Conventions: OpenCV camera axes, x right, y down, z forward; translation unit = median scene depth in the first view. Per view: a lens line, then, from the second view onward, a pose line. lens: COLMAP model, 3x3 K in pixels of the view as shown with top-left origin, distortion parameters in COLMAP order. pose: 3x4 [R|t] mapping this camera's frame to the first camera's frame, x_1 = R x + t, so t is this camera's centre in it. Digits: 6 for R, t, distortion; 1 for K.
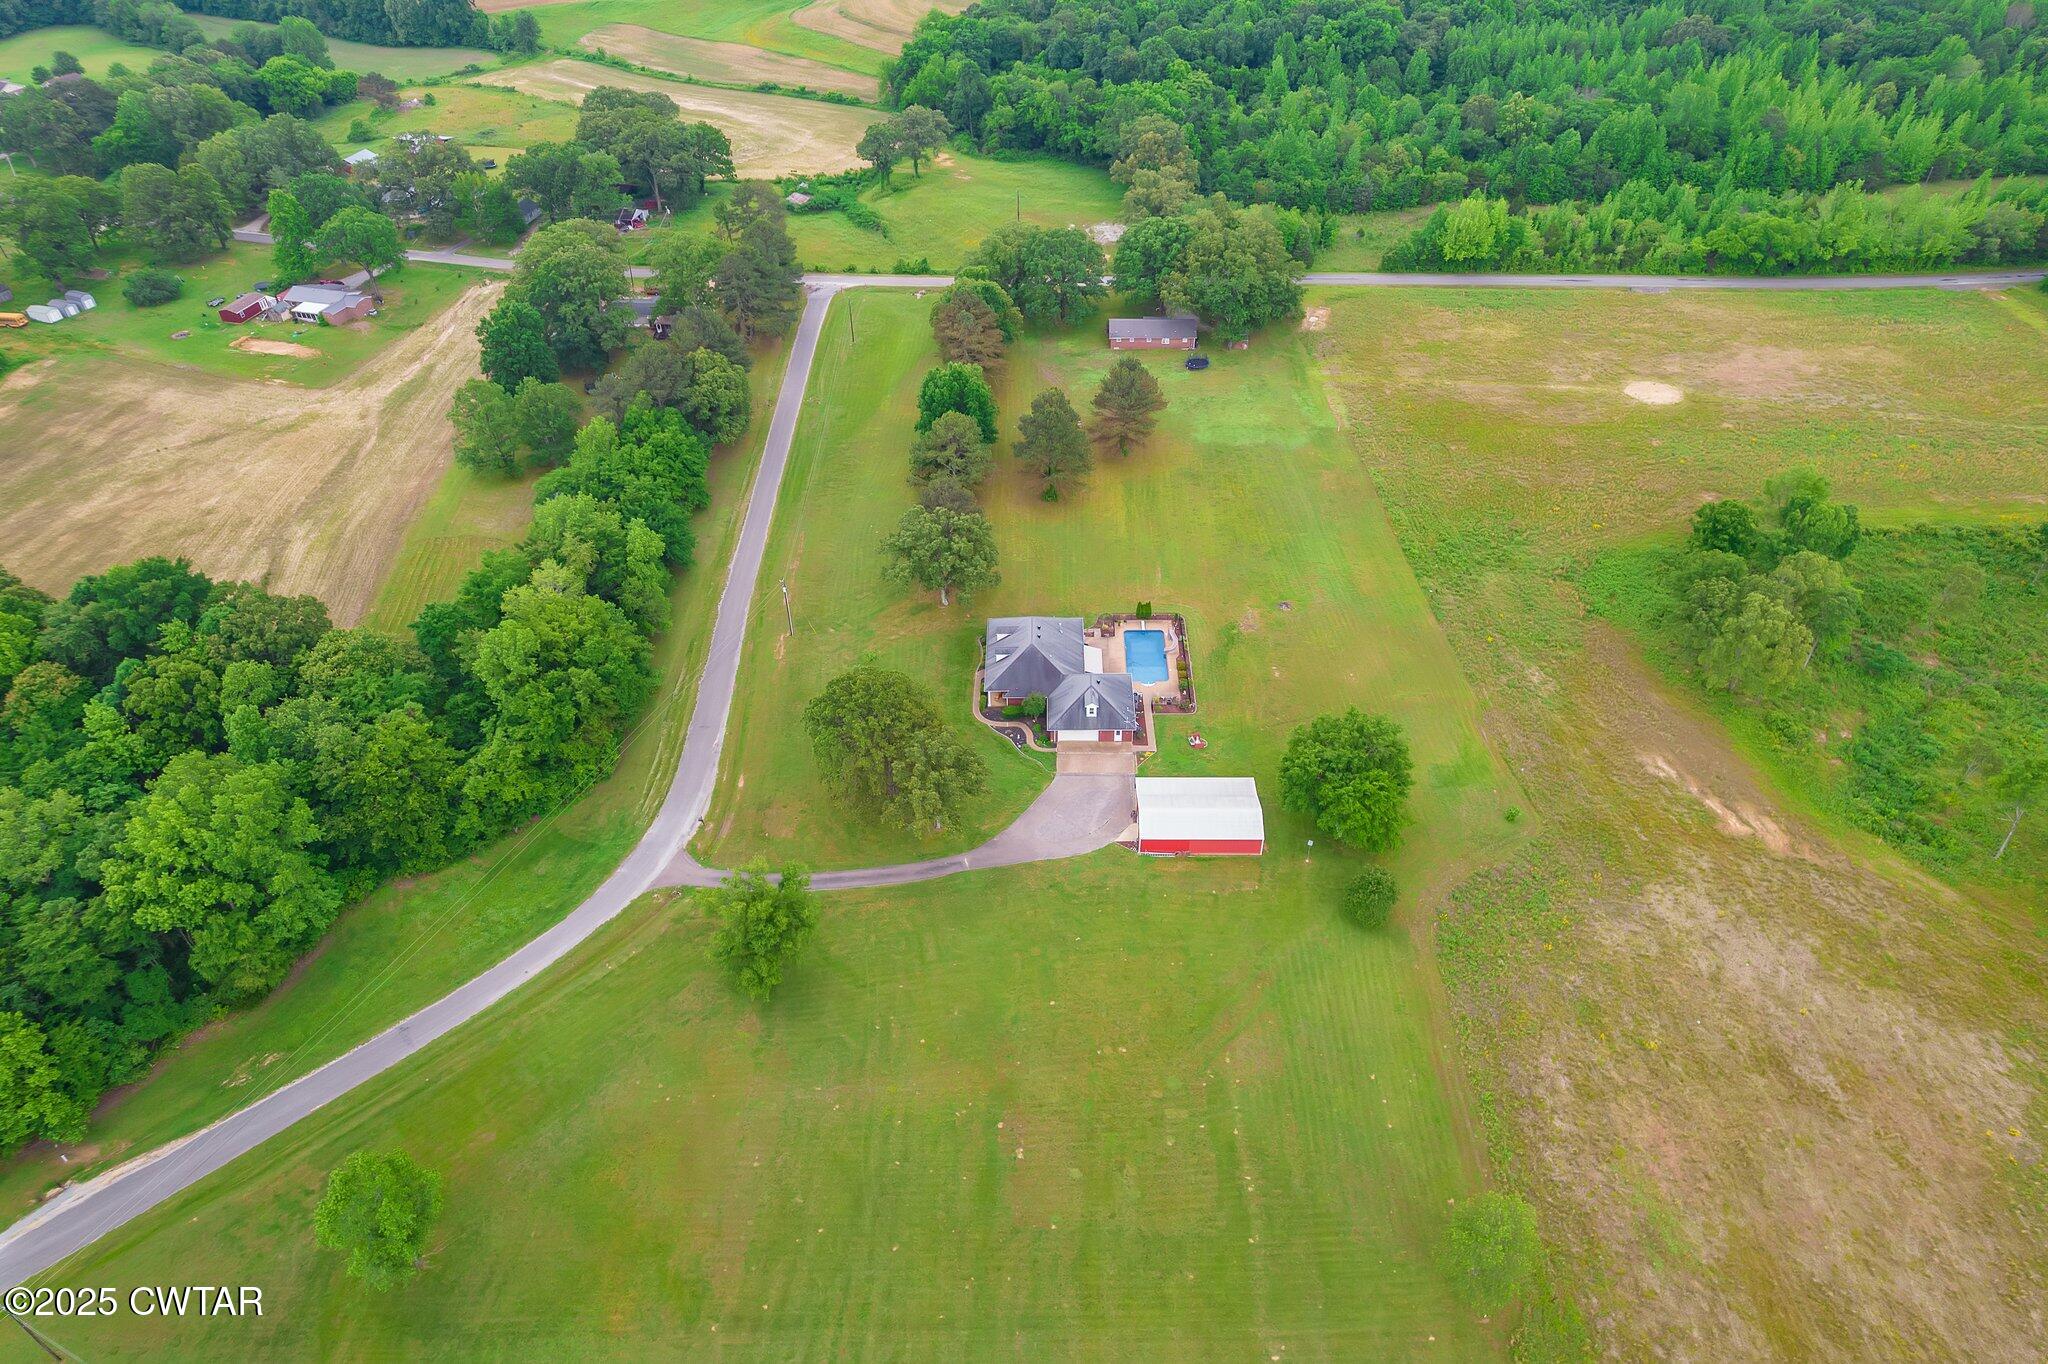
lens RADIAL K [[1313.7, 0, 1036.2], [0, 1313.7, 679.4], [0, 0, 1]] dist [-0.081218, 0.076691]
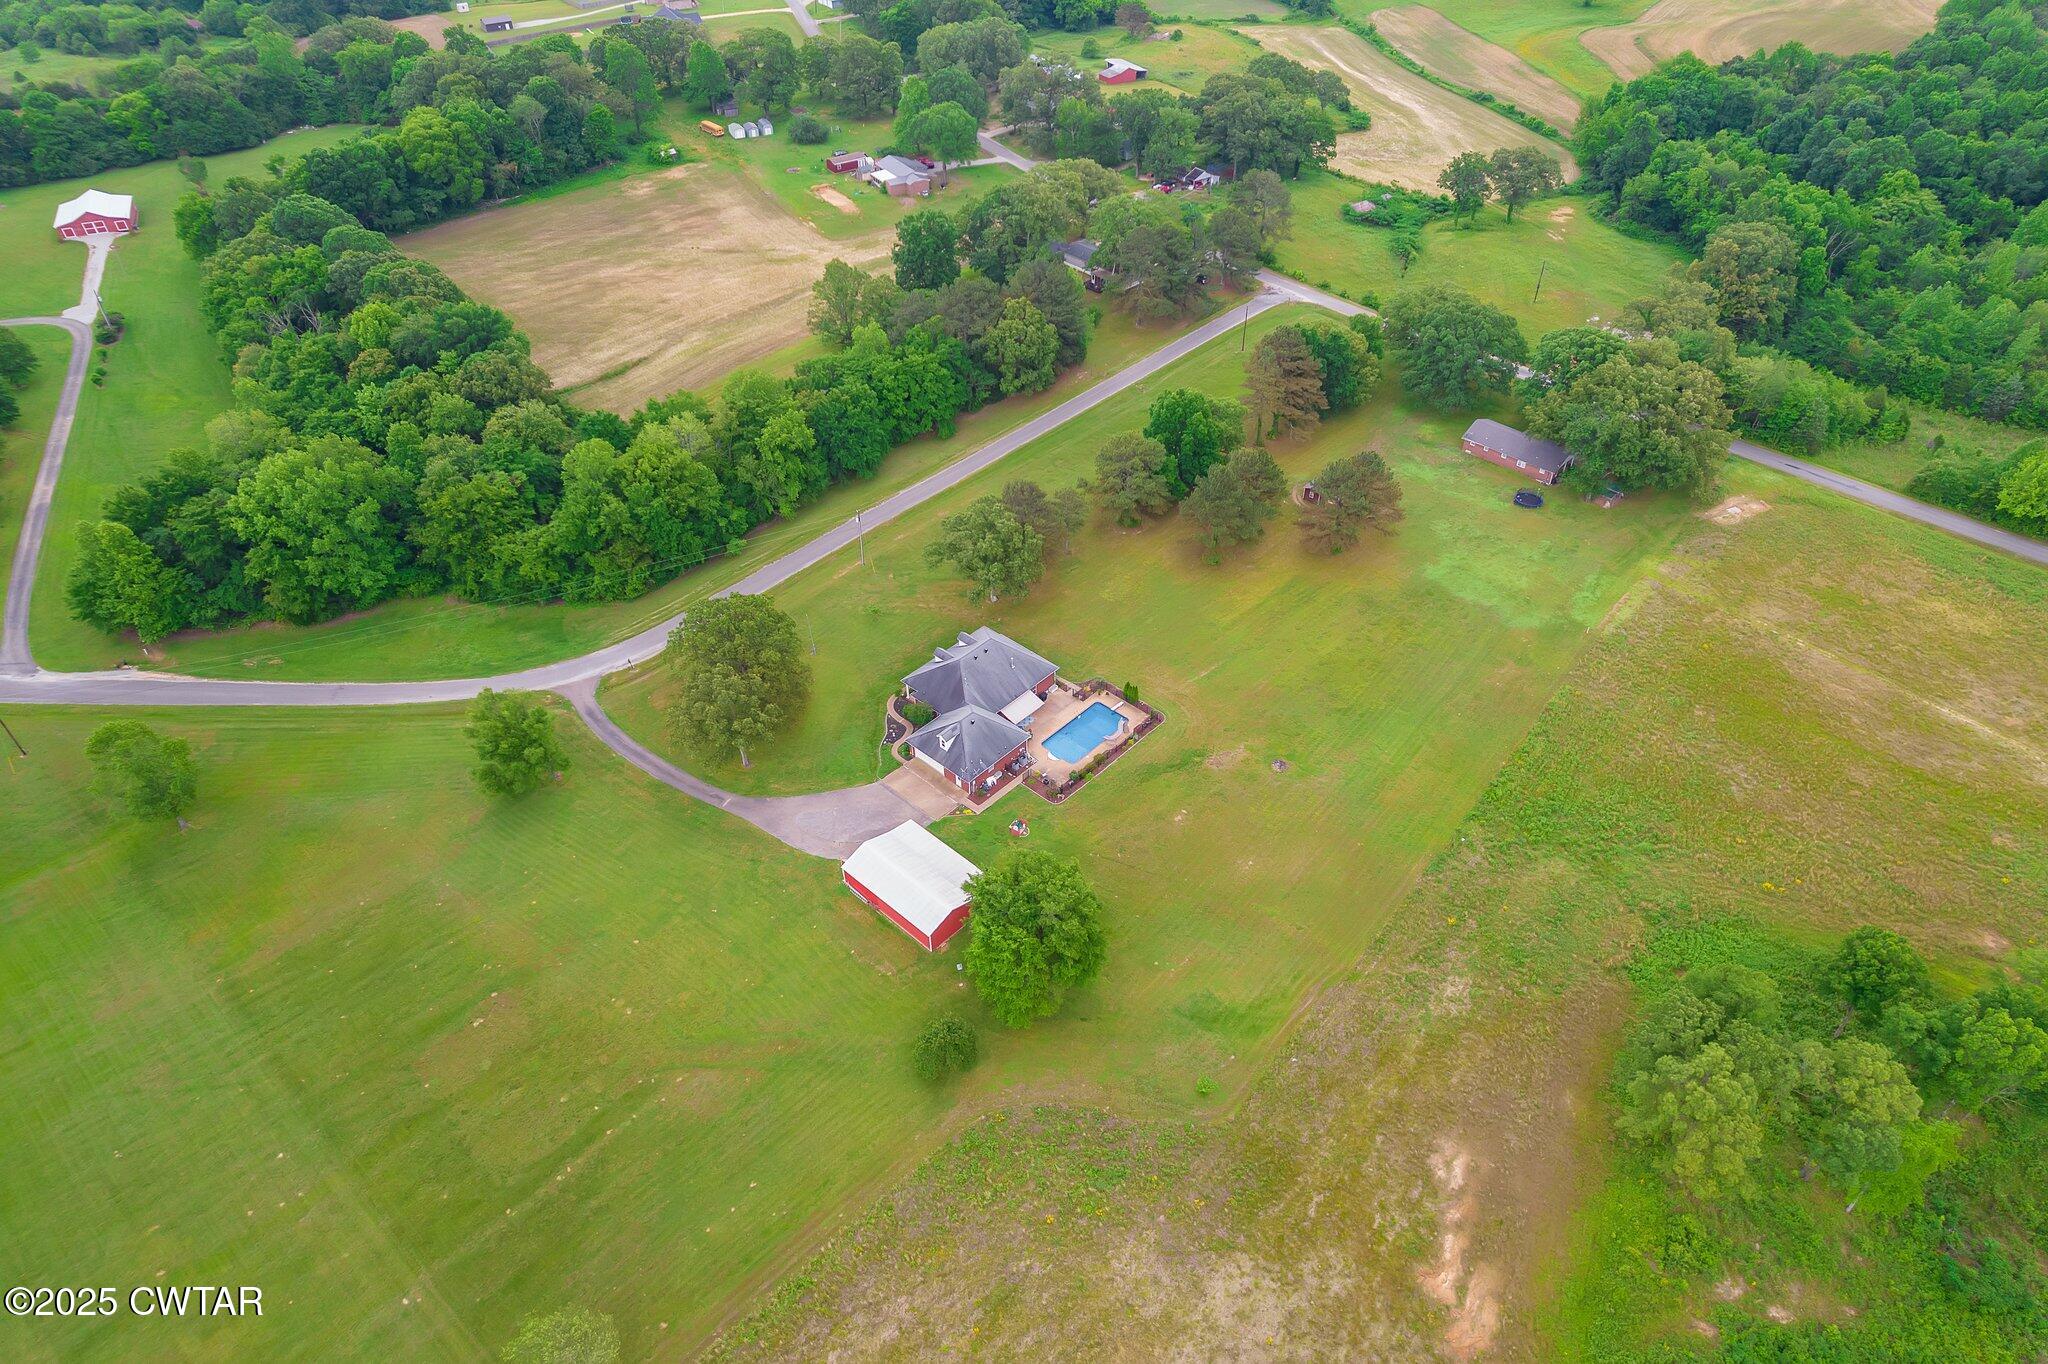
lens RADIAL K [[1313.7, 0, 1036.2], [0, 1313.7, 679.4], [0, 0, 1]] dist [-0.081218, 0.076691]
pose [[0.740385, 0.441403, -0.506946, 0.552511], [-0.434236, 0.889769, 0.140538, -0.180250], [0.513098, 0.116082, 0.850444, 0.208462]]
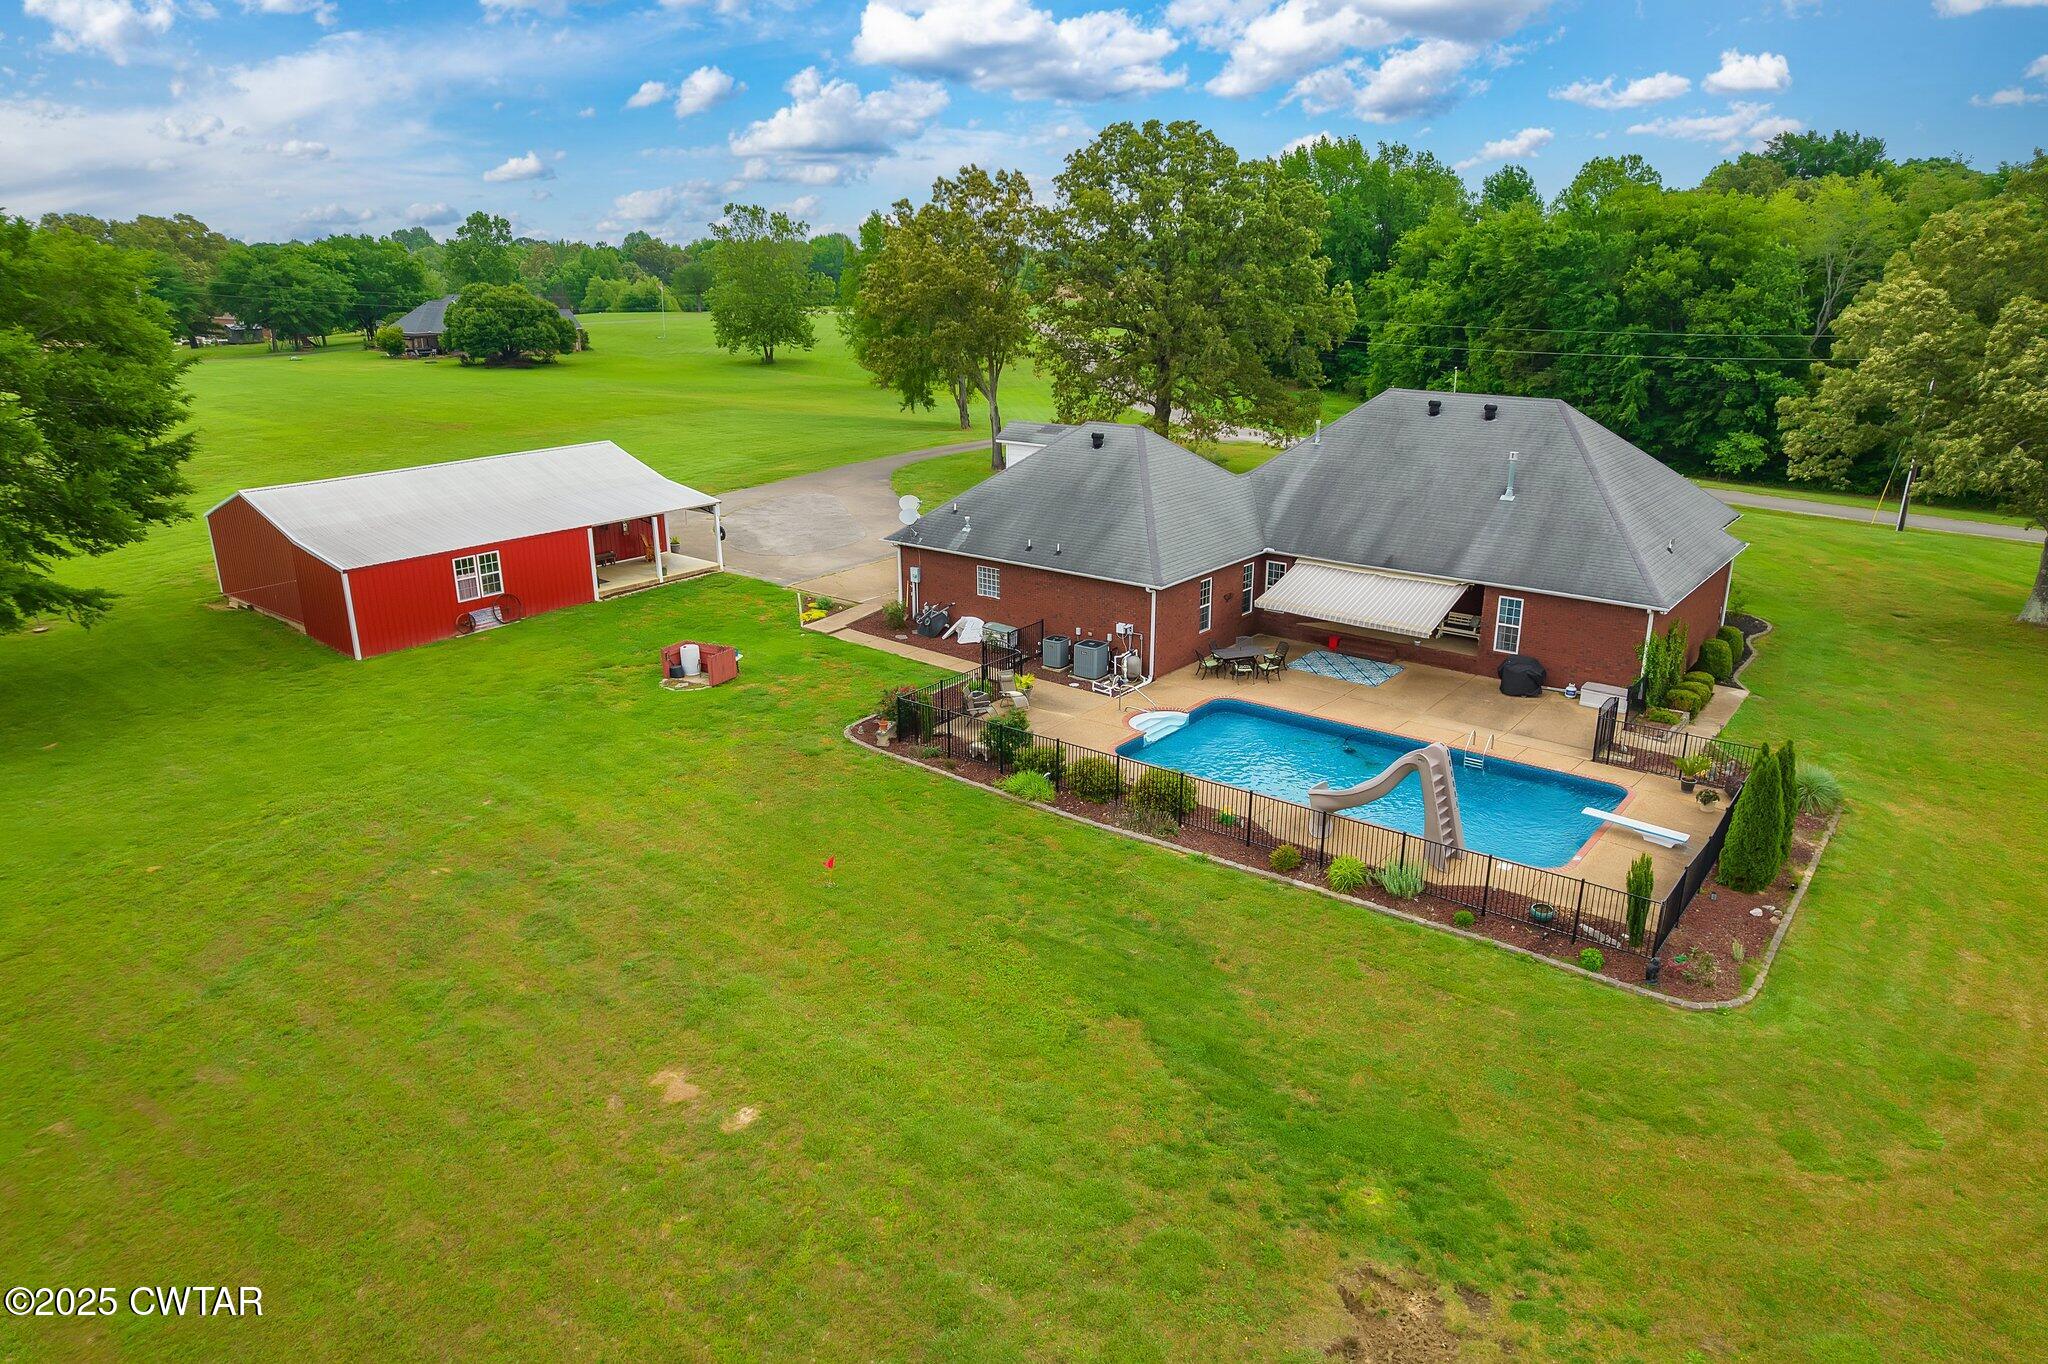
lens RADIAL K [[1313.7, 0, 1036.2], [0, 1313.7, 679.4], [0, 0, 1]] dist [-0.081218, 0.076691]
pose [[-0.611777, 0.256783, -0.748192, 0.257870], [-0.502178, 0.604726, 0.618162, -0.121995], [0.611185, 0.753903, -0.241006, 1.090460]]
